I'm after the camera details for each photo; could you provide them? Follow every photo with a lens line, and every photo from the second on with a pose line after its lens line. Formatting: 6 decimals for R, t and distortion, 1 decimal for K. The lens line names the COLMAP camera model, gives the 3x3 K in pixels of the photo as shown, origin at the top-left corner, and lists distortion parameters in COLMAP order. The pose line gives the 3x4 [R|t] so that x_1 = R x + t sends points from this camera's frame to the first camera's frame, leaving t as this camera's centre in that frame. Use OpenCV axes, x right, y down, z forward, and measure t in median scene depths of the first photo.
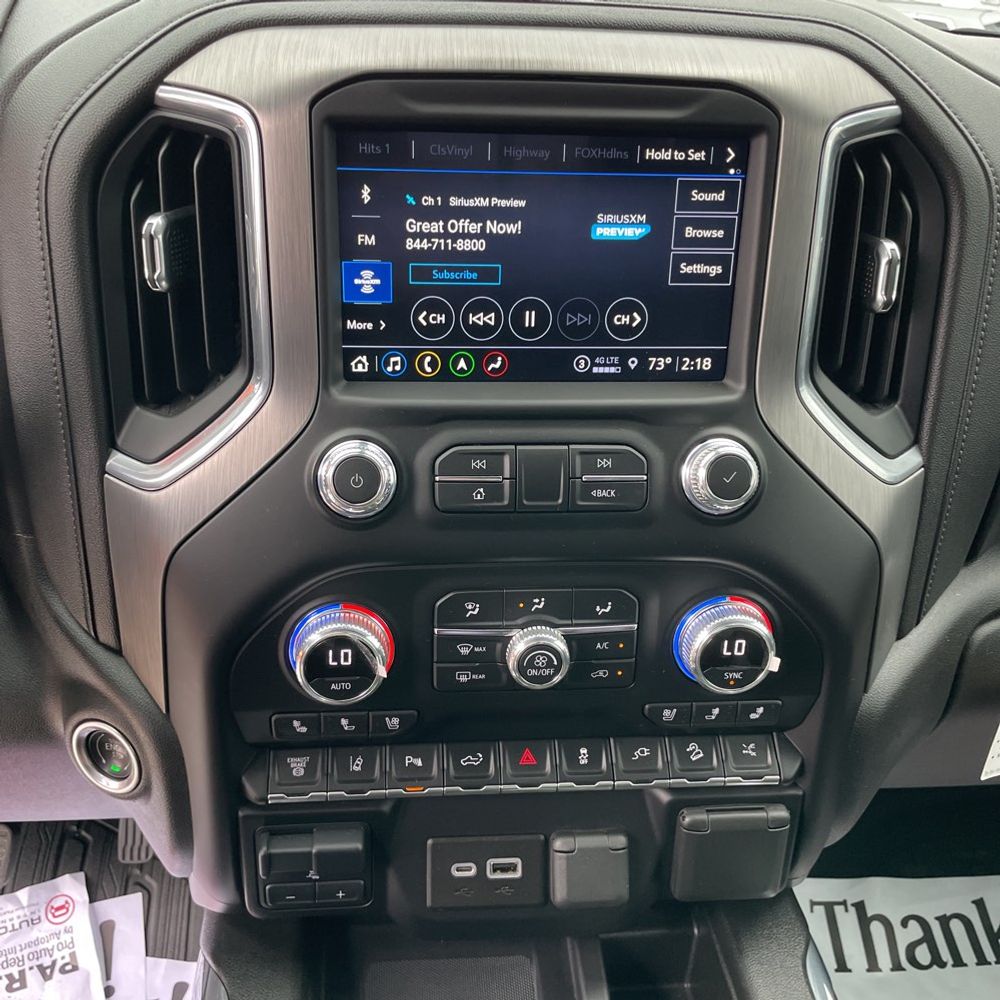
lens RADIAL K [[900.5, 0, 499.6], [0, 900.5, 479.3], [0, 0, 1]] dist [0.007070, 0.034038]
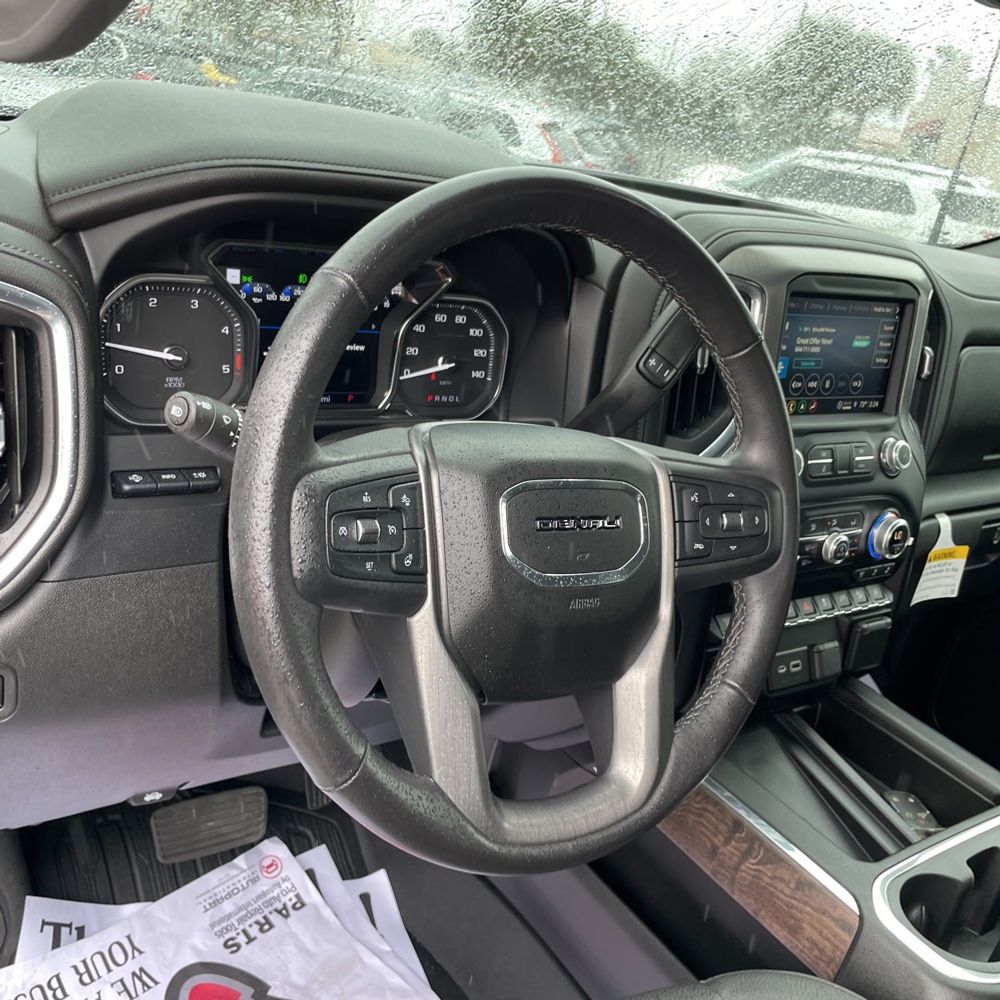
lens RADIAL K [[1018.7, 0, 500.0], [0, 1018.7, 500.0], [0, 0, 1]] dist [0.097583, -0.142521]
pose [[0.853783, -0.065199, 0.516530, -1.832573], [0.067375, 0.997621, 0.014559, 0.002965], [-0.516250, 0.022371, 0.856145, -0.626731]]
